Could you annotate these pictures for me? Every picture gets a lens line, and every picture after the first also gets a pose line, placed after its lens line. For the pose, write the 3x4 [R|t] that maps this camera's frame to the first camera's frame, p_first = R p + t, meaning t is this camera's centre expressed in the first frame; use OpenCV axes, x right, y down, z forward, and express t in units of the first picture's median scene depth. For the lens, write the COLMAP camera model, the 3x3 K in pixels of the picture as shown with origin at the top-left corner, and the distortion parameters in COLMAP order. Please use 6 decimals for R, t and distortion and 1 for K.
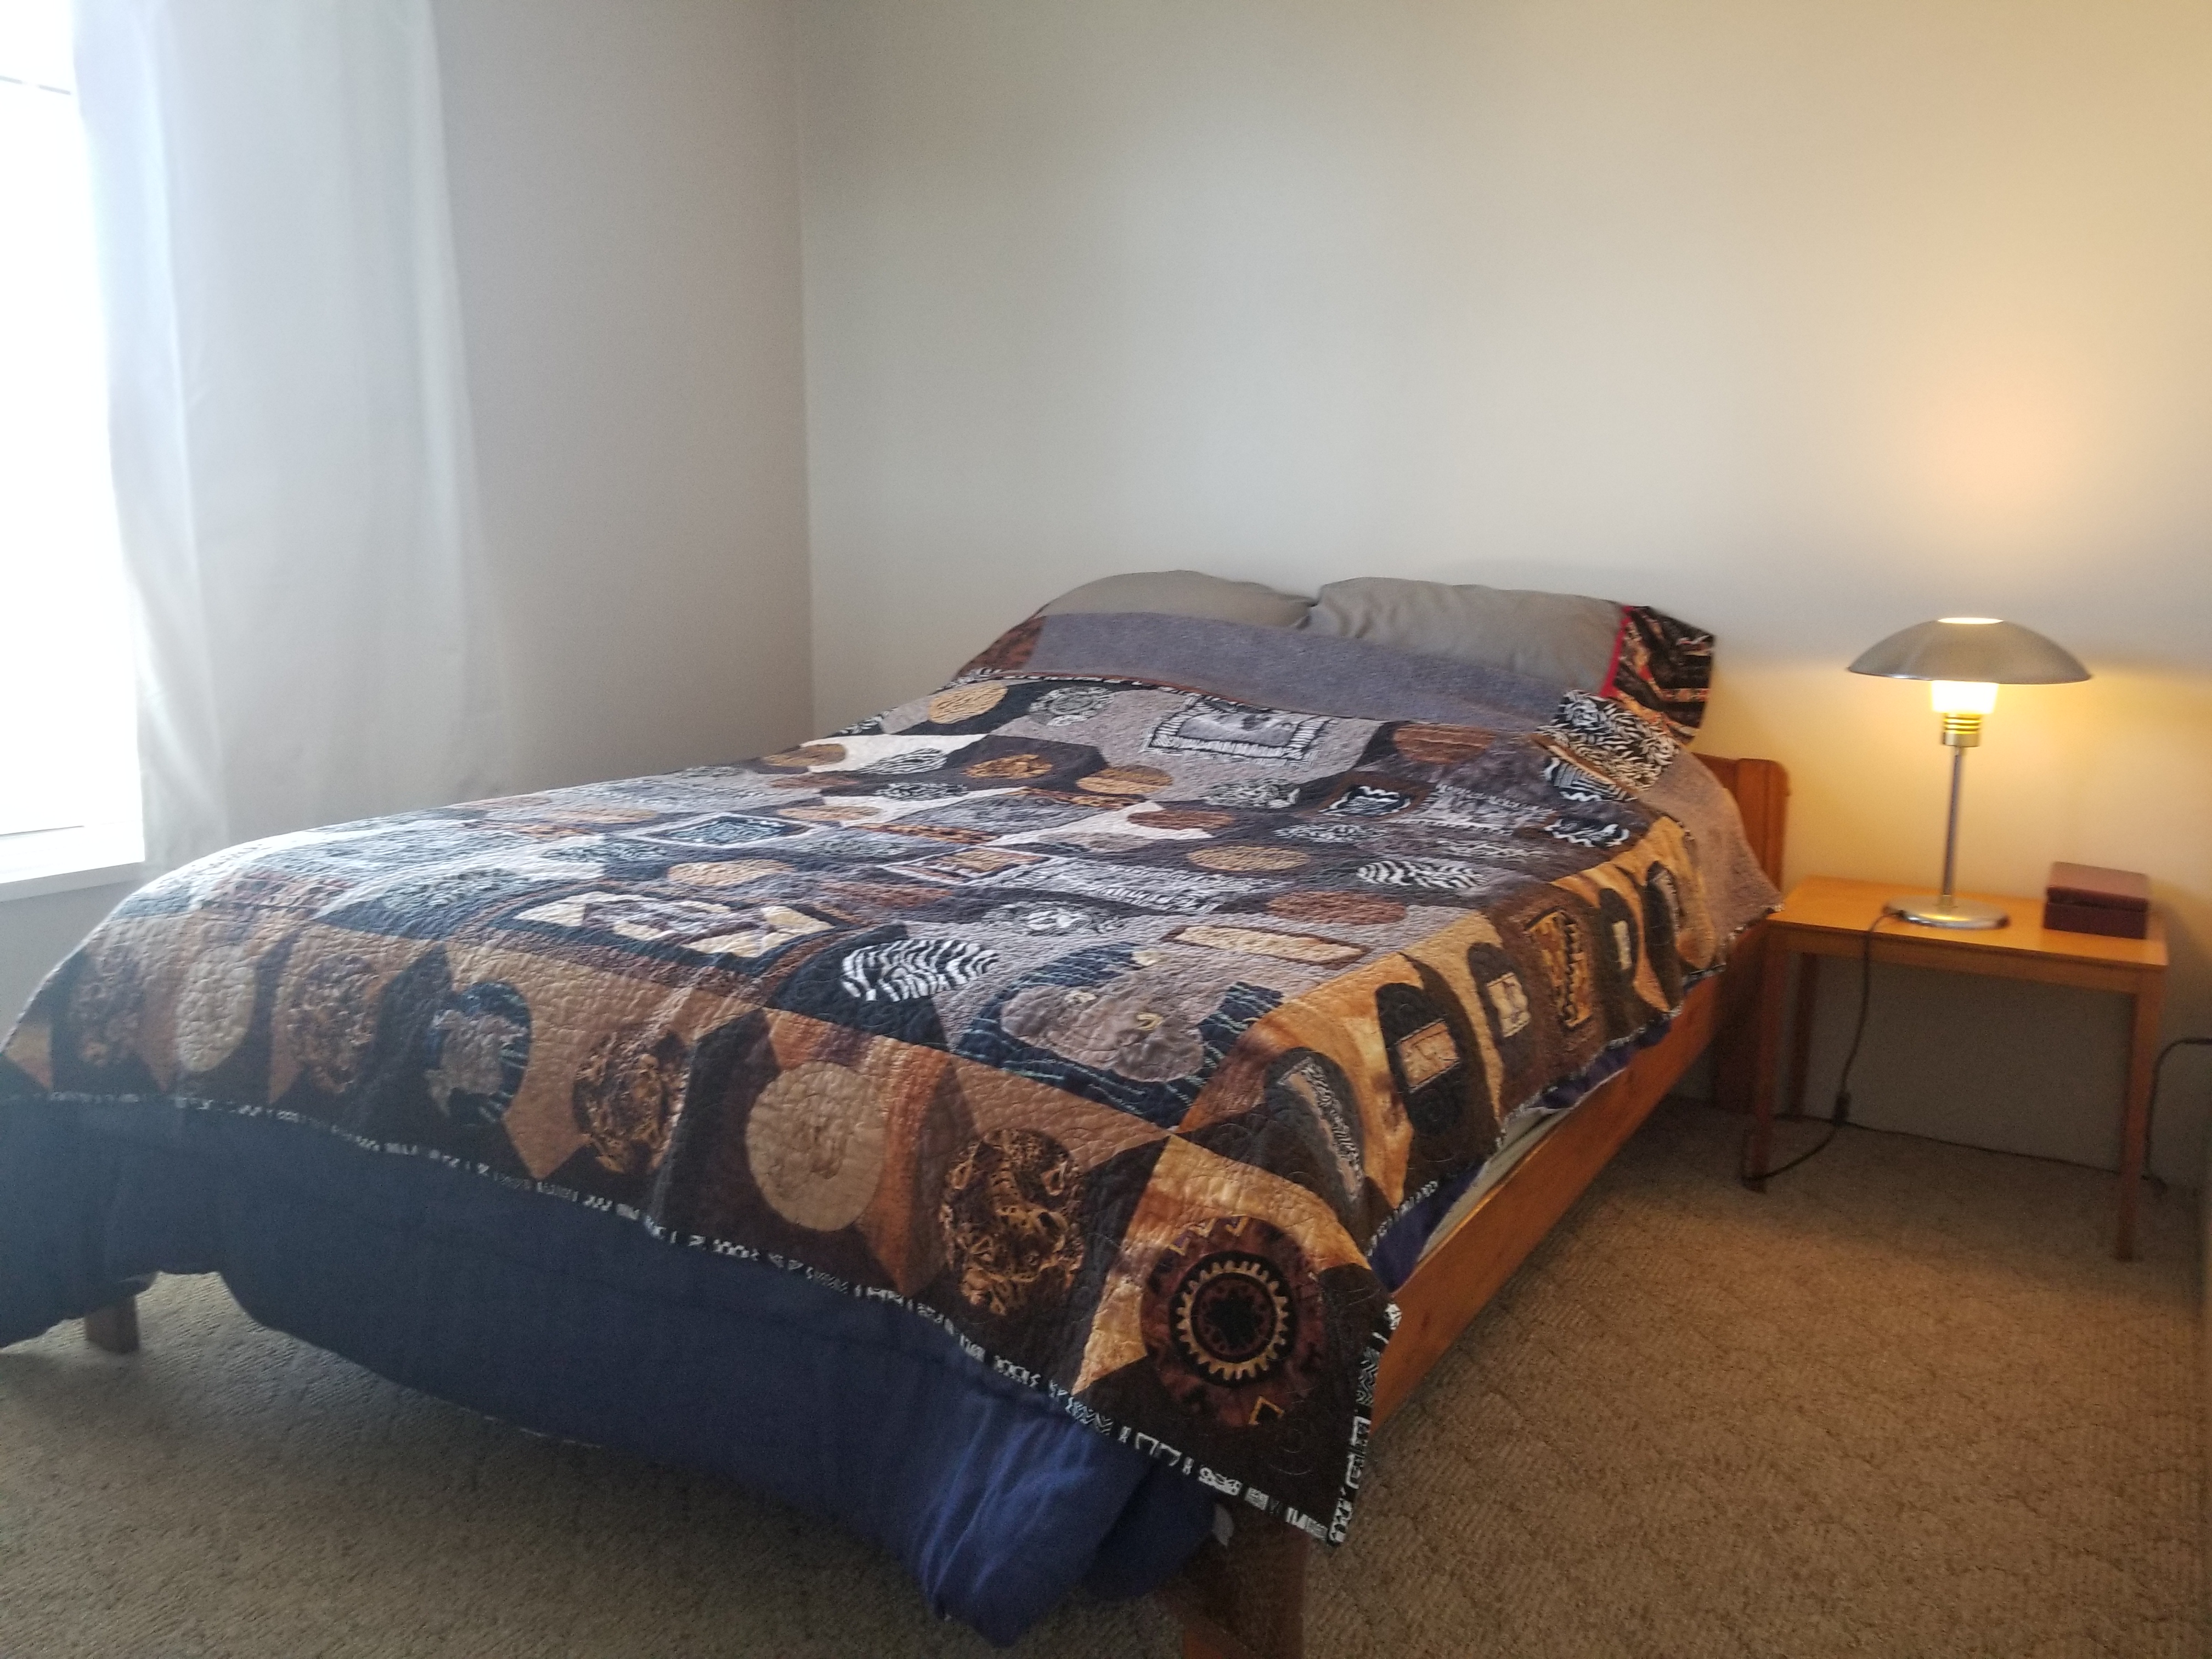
lens RADIAL K [[1739.8, 0, 1103.5], [0, 1739.8, 836.9], [0, 0, 1]] dist [0.052603, -0.080863]
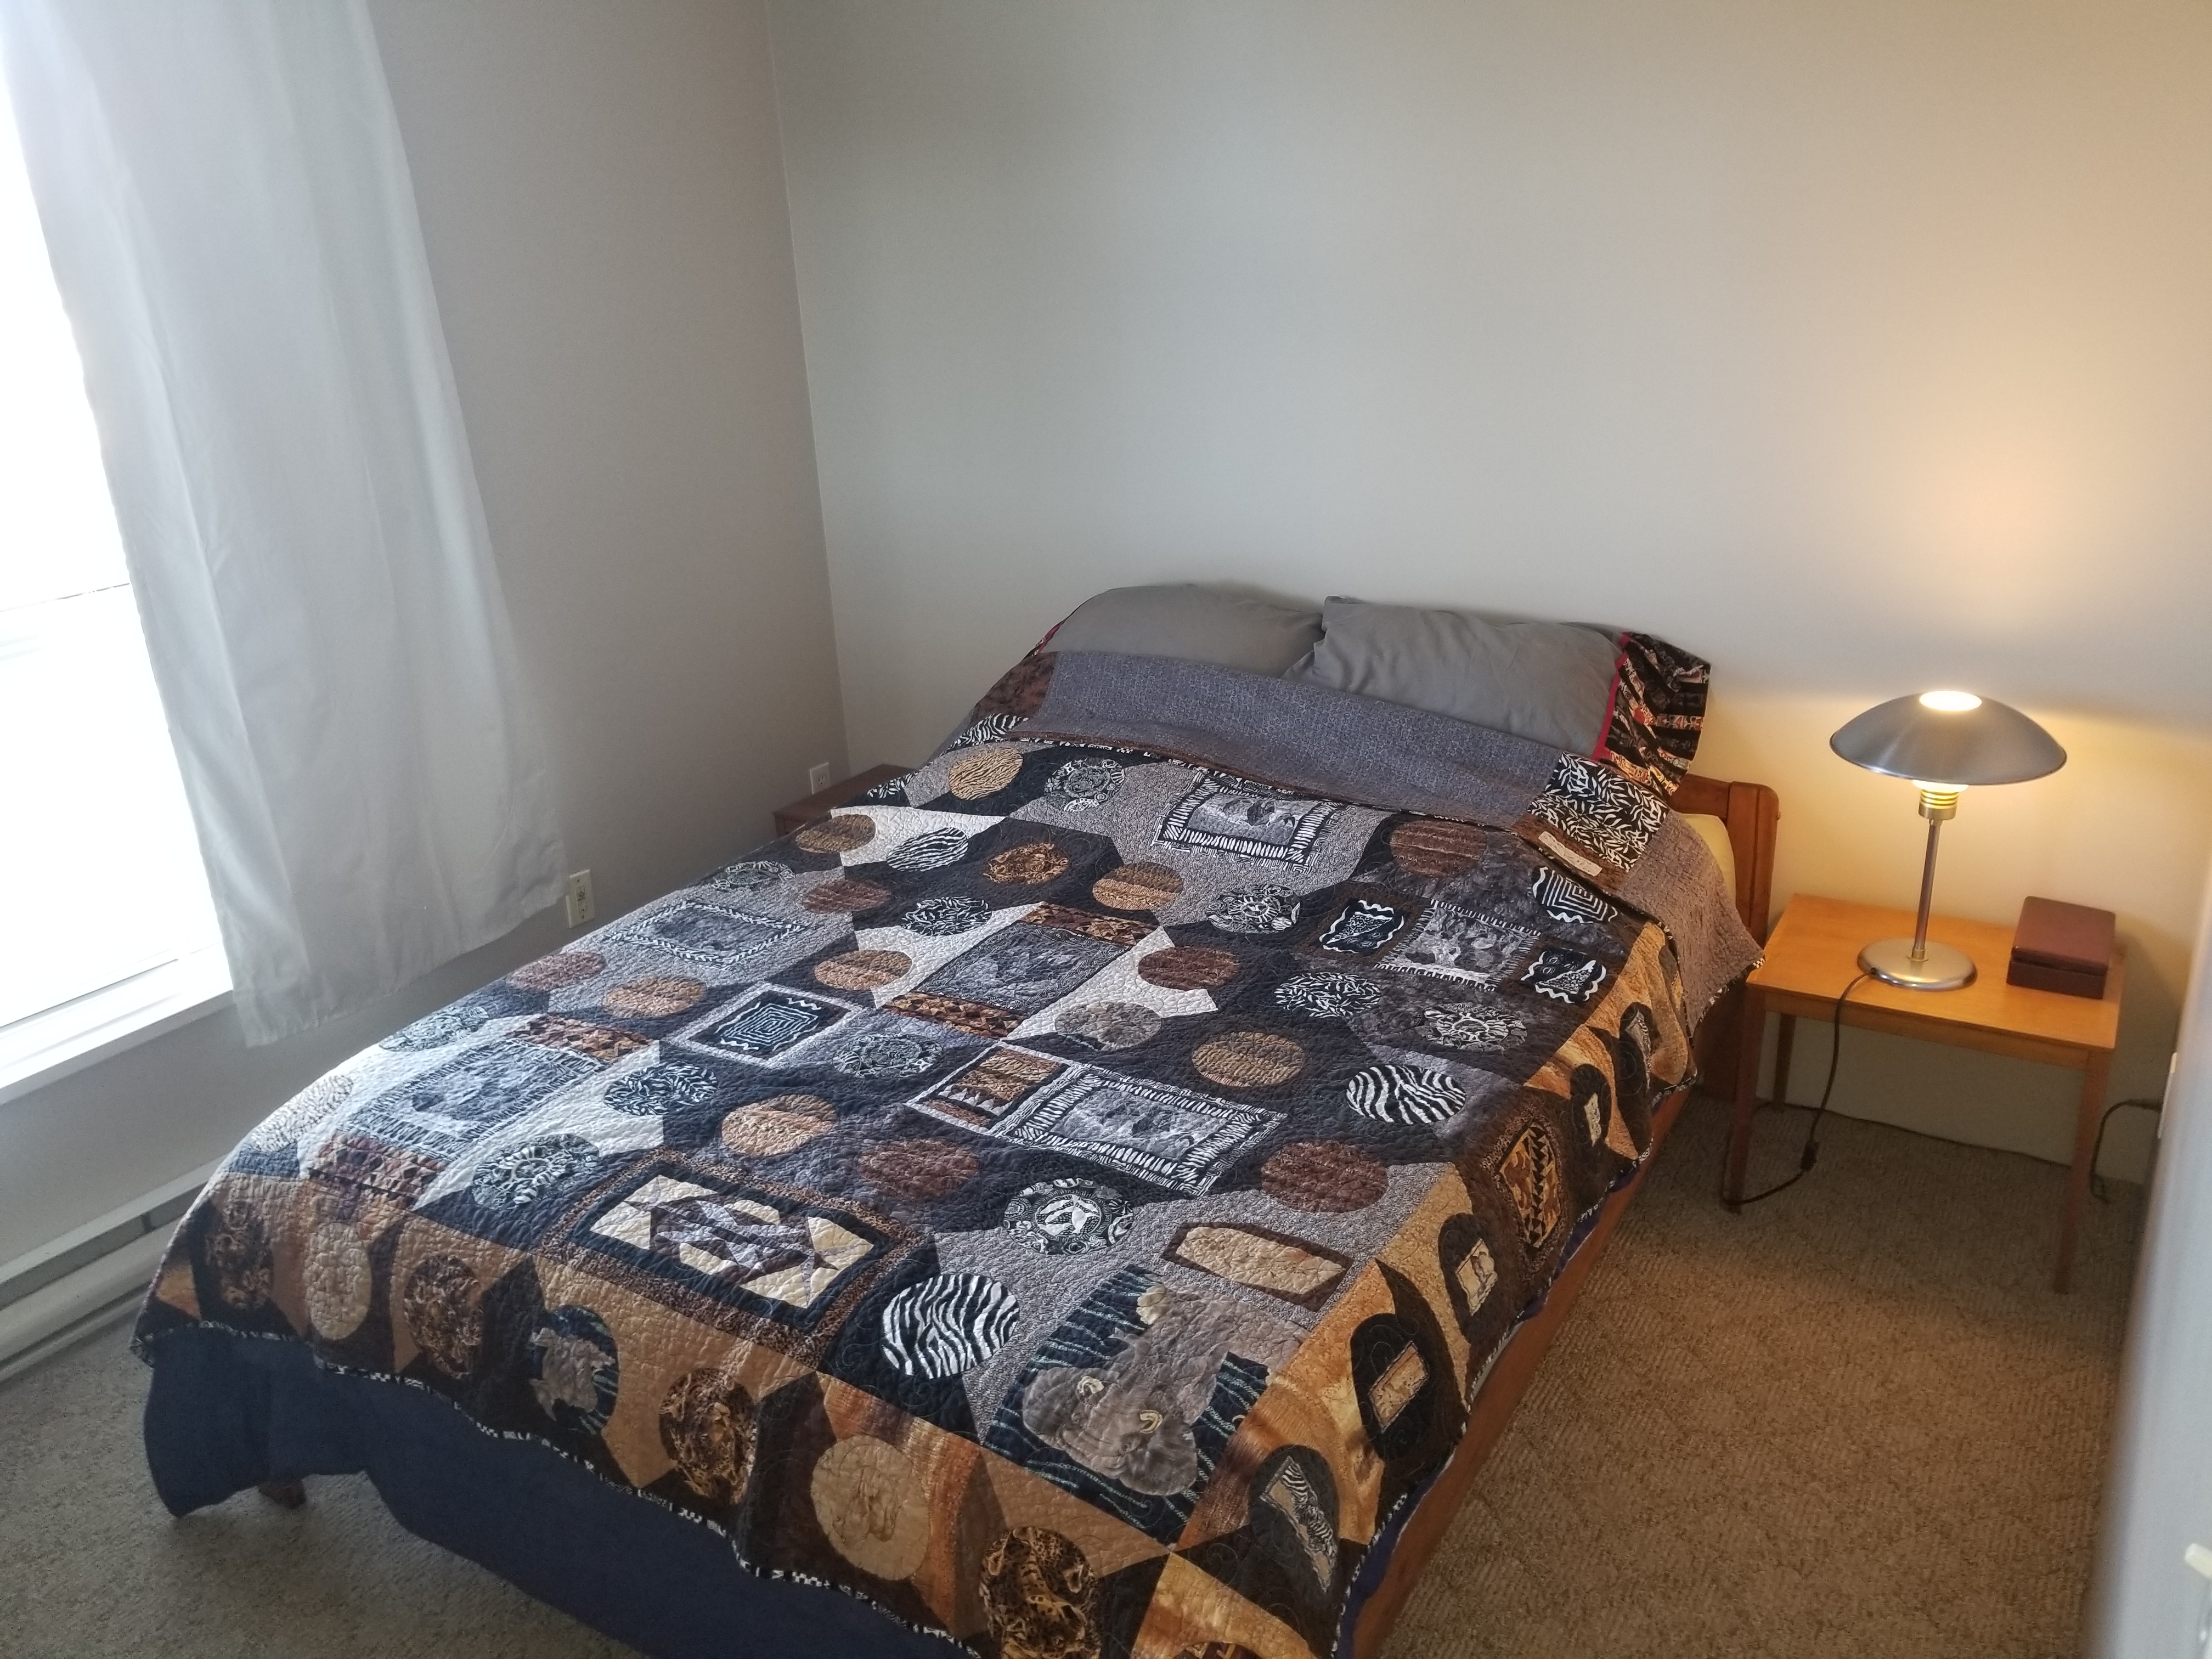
lens RADIAL K [[1739.8, 0, 1114.0], [0, 1739.8, 834.7], [0, 0, 1]] dist [0.052603, -0.080863]
pose [[0.998666, -0.044328, -0.026478, 0.037075], [0.048802, 0.977836, 0.203603, -0.376817], [0.016866, -0.204624, 0.978695, -0.041459]]
